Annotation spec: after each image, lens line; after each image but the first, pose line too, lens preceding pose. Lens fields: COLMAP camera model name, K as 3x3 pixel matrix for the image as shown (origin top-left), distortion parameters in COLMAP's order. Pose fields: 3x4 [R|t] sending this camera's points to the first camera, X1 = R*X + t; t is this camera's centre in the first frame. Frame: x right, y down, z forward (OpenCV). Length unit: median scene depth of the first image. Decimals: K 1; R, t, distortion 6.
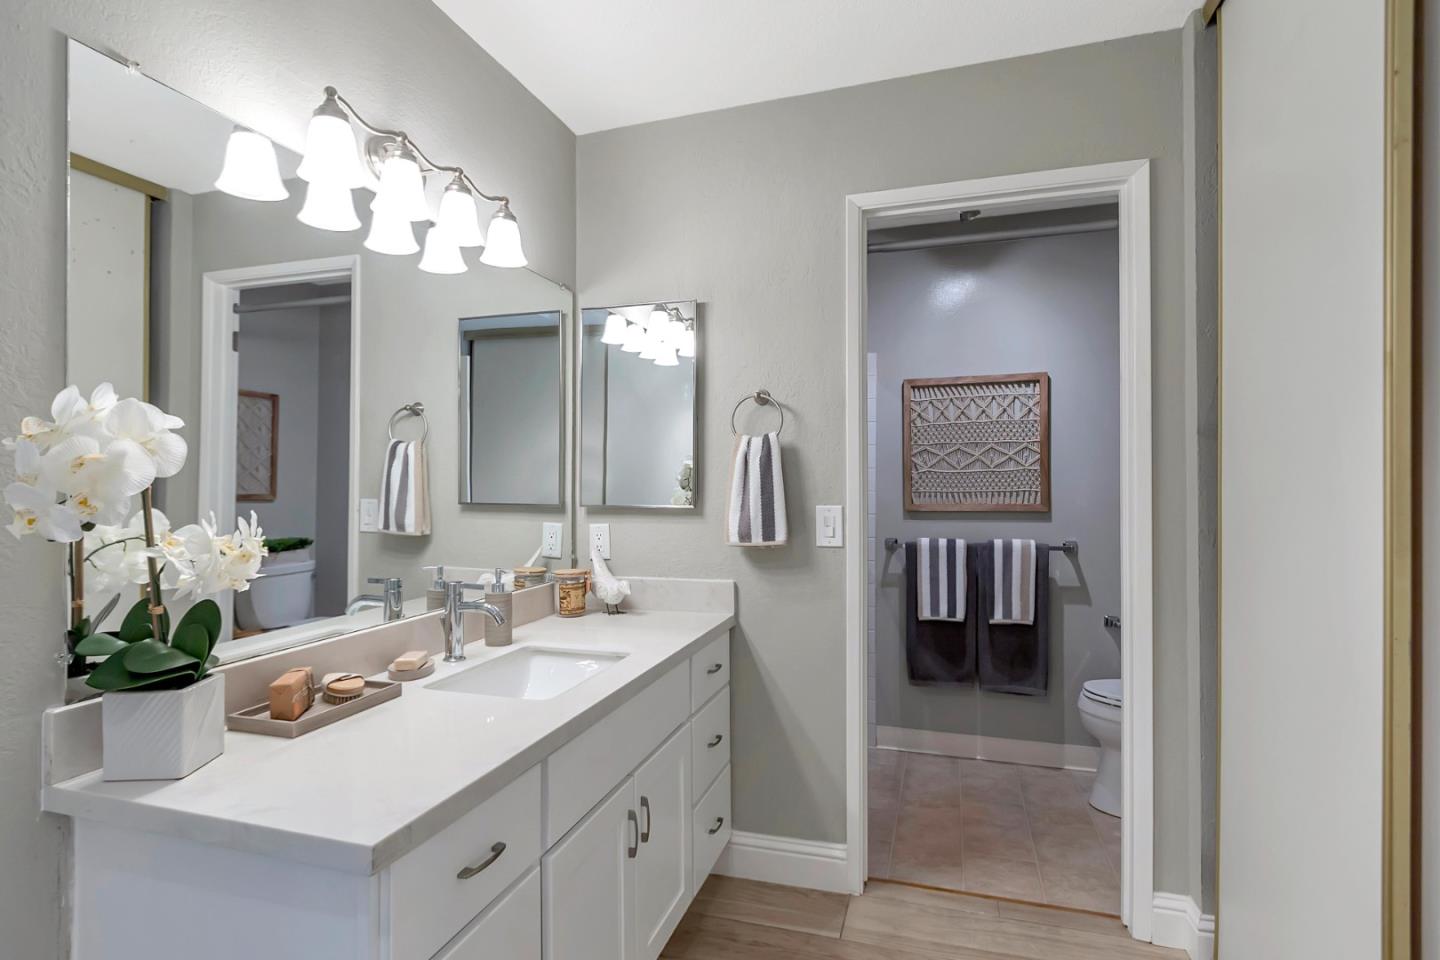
lens RADIAL K [[771.6, 0, 719.8], [0, 771.6, 479.2], [0, 0, 1]] dist [0.007191, 0.000353]
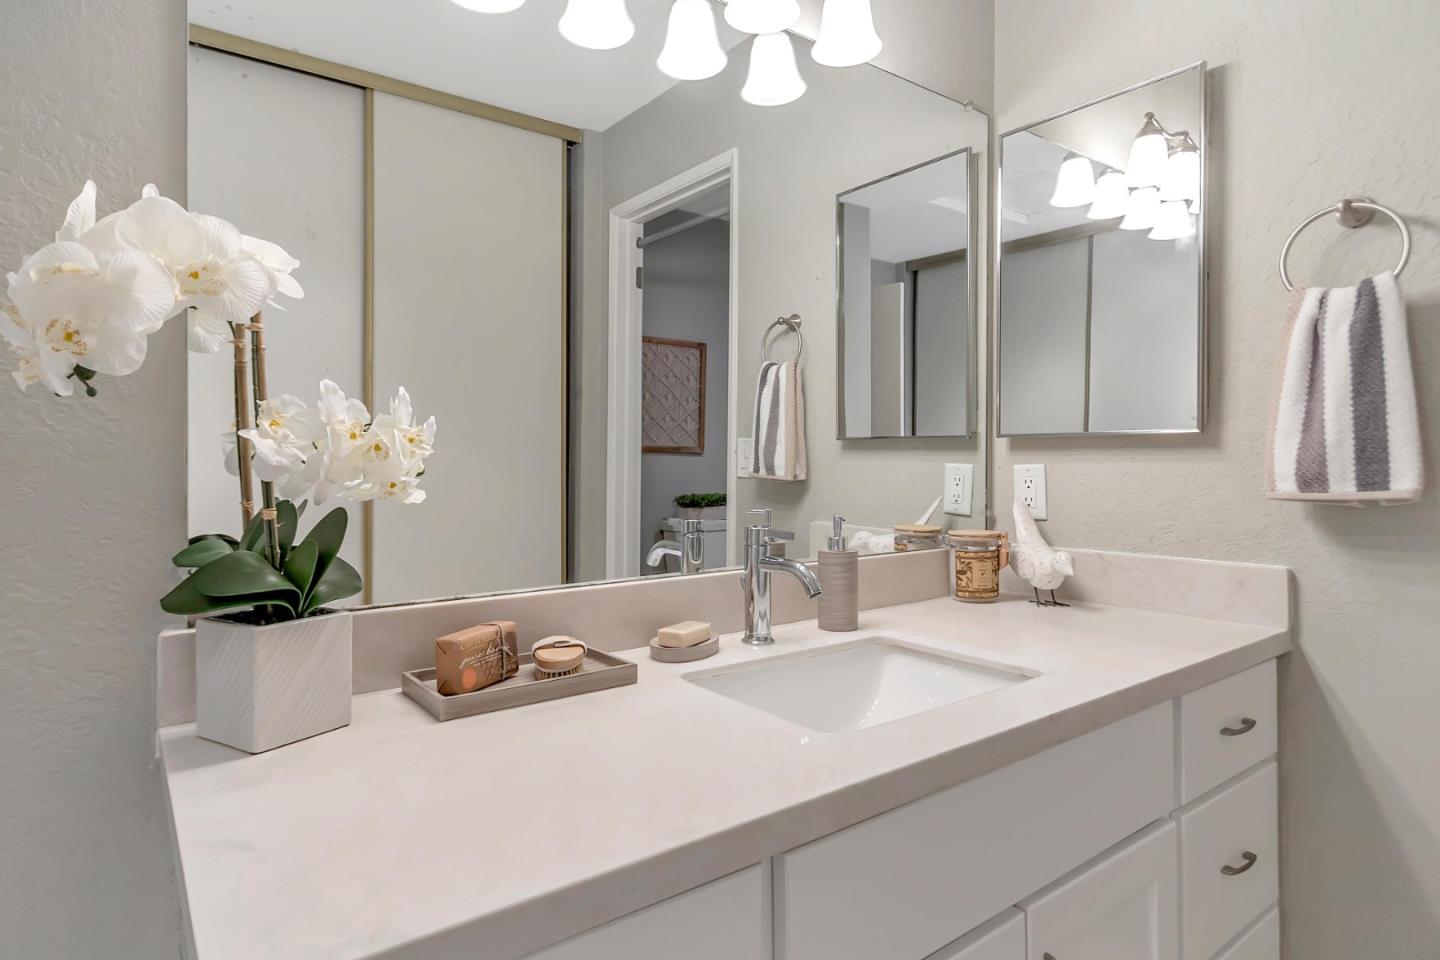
lens RADIAL K [[771.6, 0, 723.0], [0, 771.6, 471.4], [0, 0, 1]] dist [0.007191, 0.000353]
pose [[0.799553, -0.000113, -0.600596, 0.028357], [0.001615, 0.999997, 0.001963, 0.064962], [0.600594, -0.002539, 0.799550, 0.344108]]
